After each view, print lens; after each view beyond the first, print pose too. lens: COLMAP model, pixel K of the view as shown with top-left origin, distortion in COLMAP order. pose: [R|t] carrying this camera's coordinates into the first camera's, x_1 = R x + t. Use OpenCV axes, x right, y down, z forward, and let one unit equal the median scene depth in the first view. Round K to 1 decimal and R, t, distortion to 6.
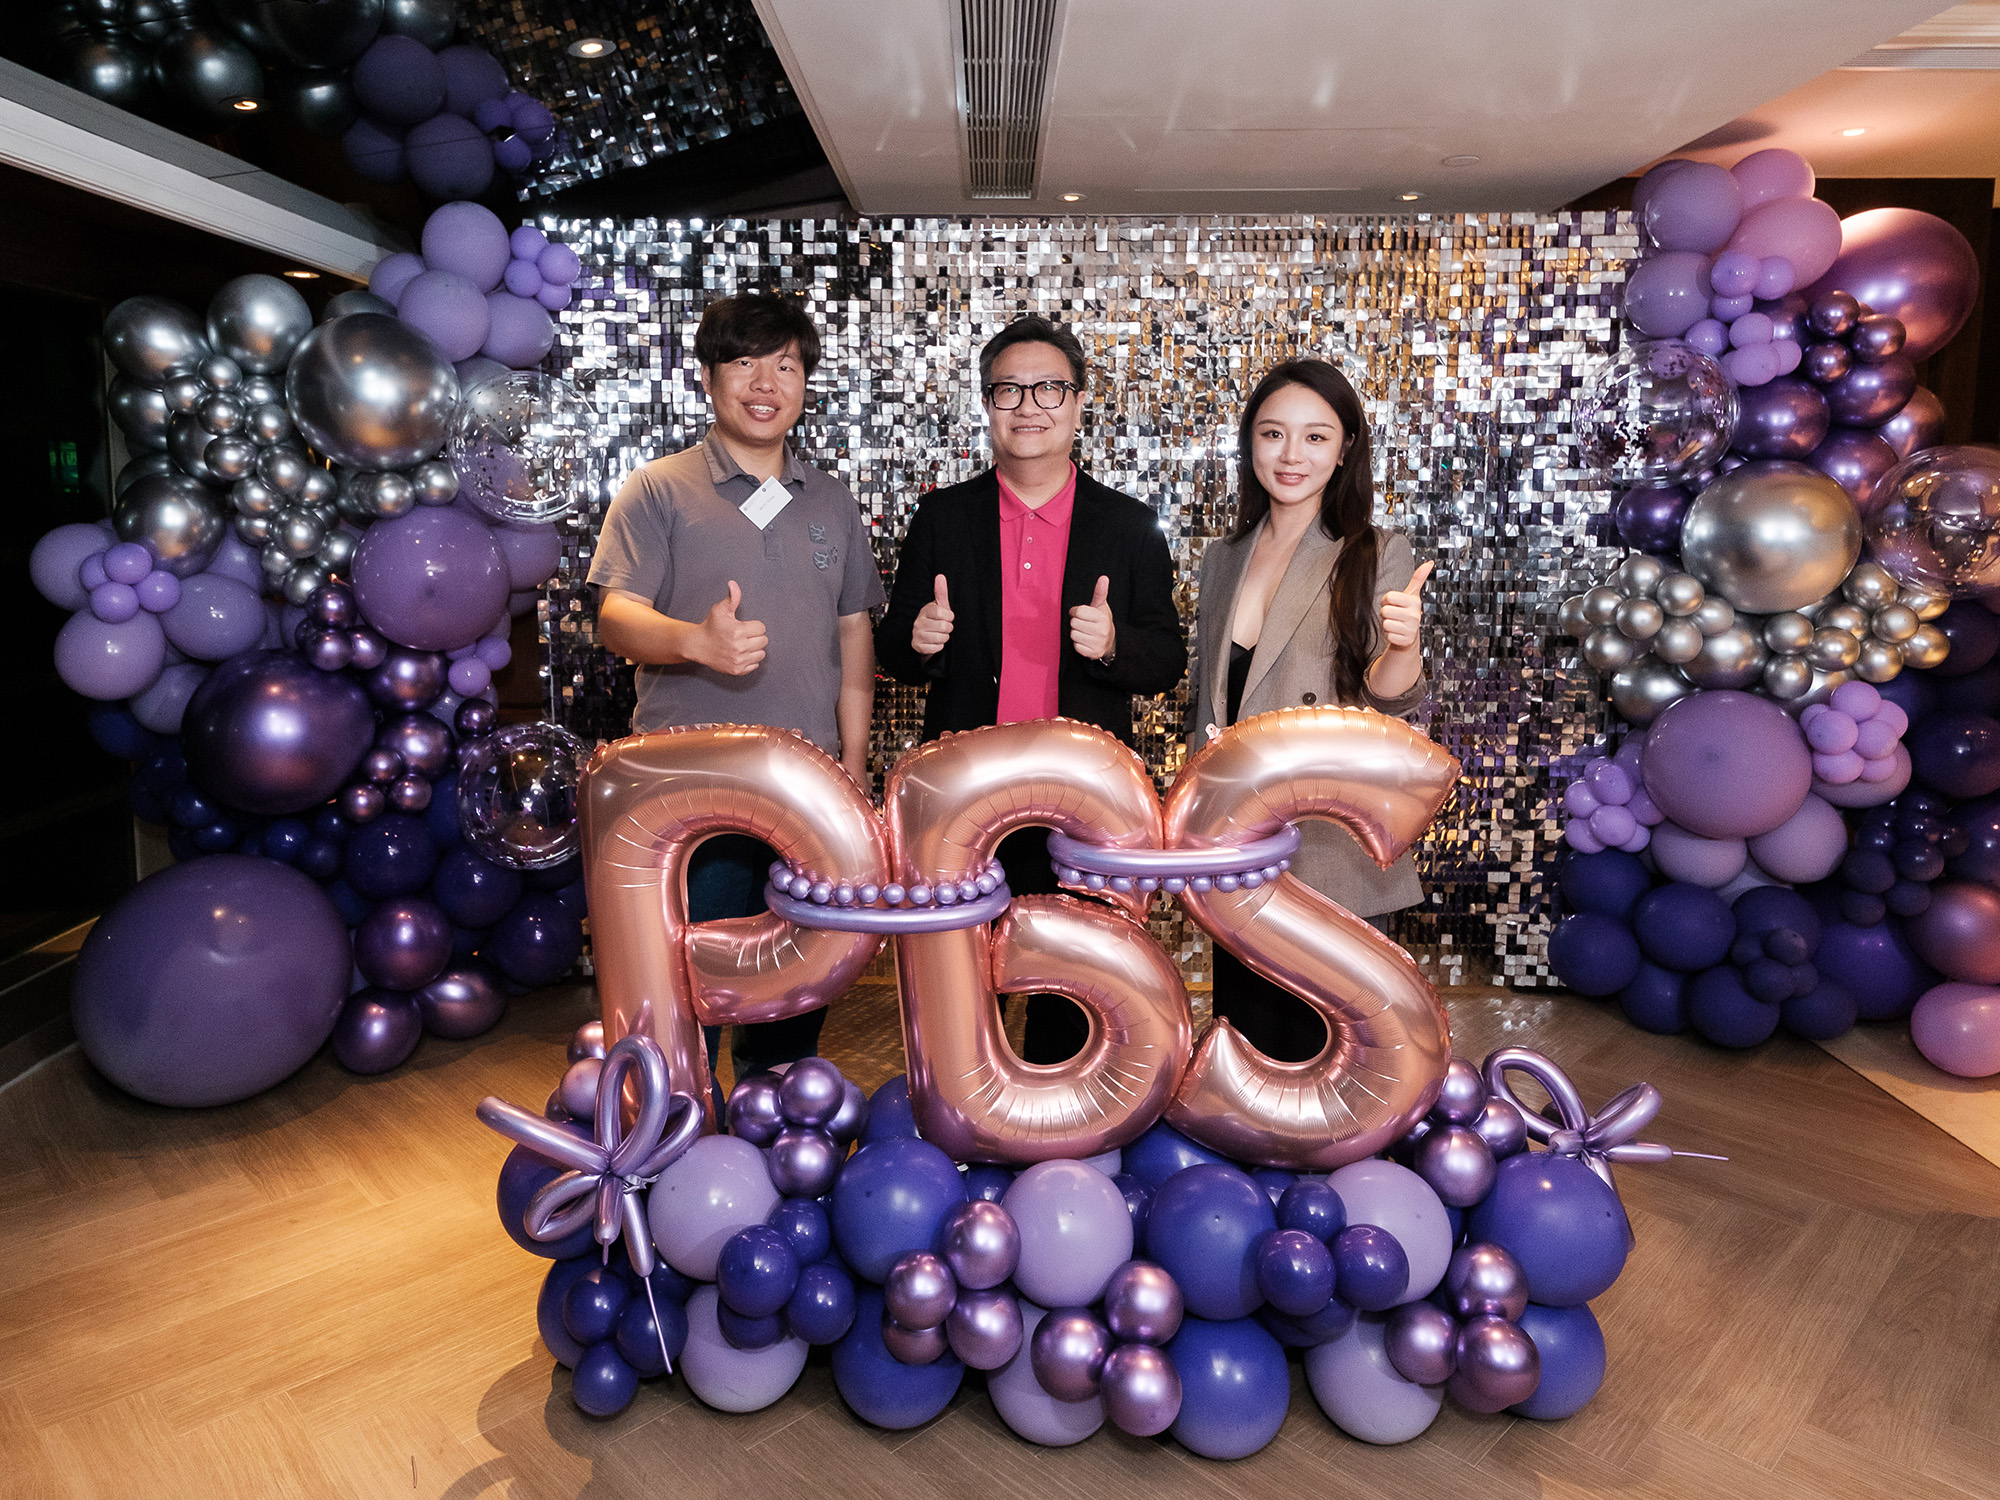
lens RADIAL K [[1290.5, 0, 1005.1], [0, 1290.5, 743.6], [0, 0, 1]] dist [0.076642, 0.000447]
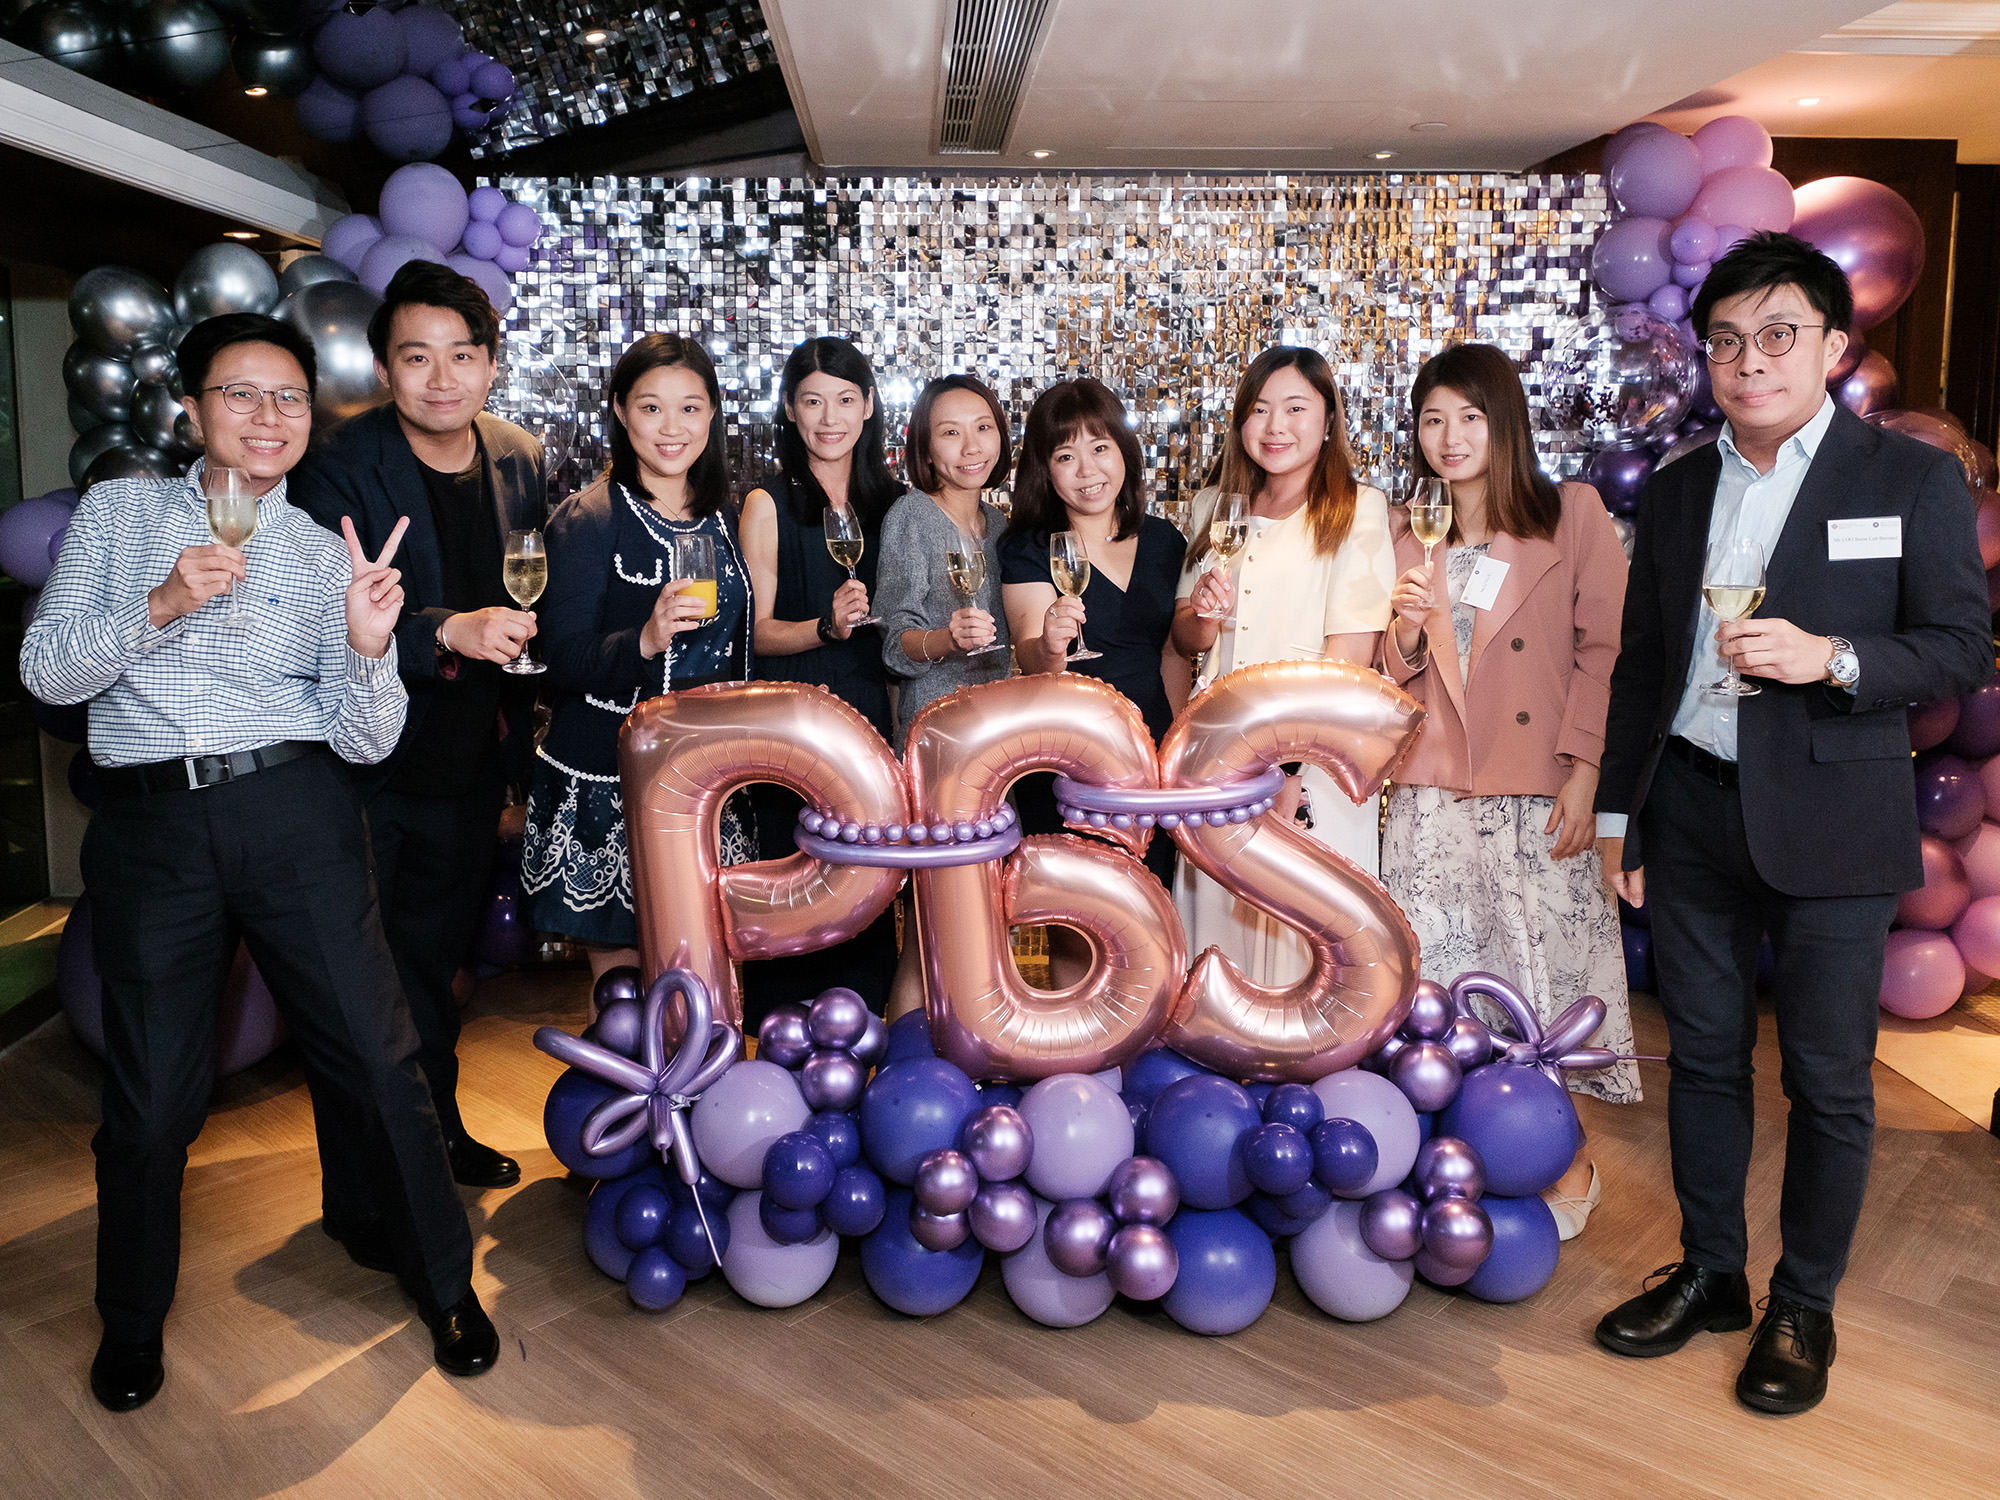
lens RADIAL K [[1398.9, 0, 993.4], [0, 1398.9, 752.1], [0, 0, 1]] dist [0.061892, -0.002591]
pose [[0.999600, -0.012418, 0.025405, -0.025549], [0.011908, 0.999727, 0.020123, 0.012481], [-0.025648, -0.019812, 0.999475, -0.097887]]
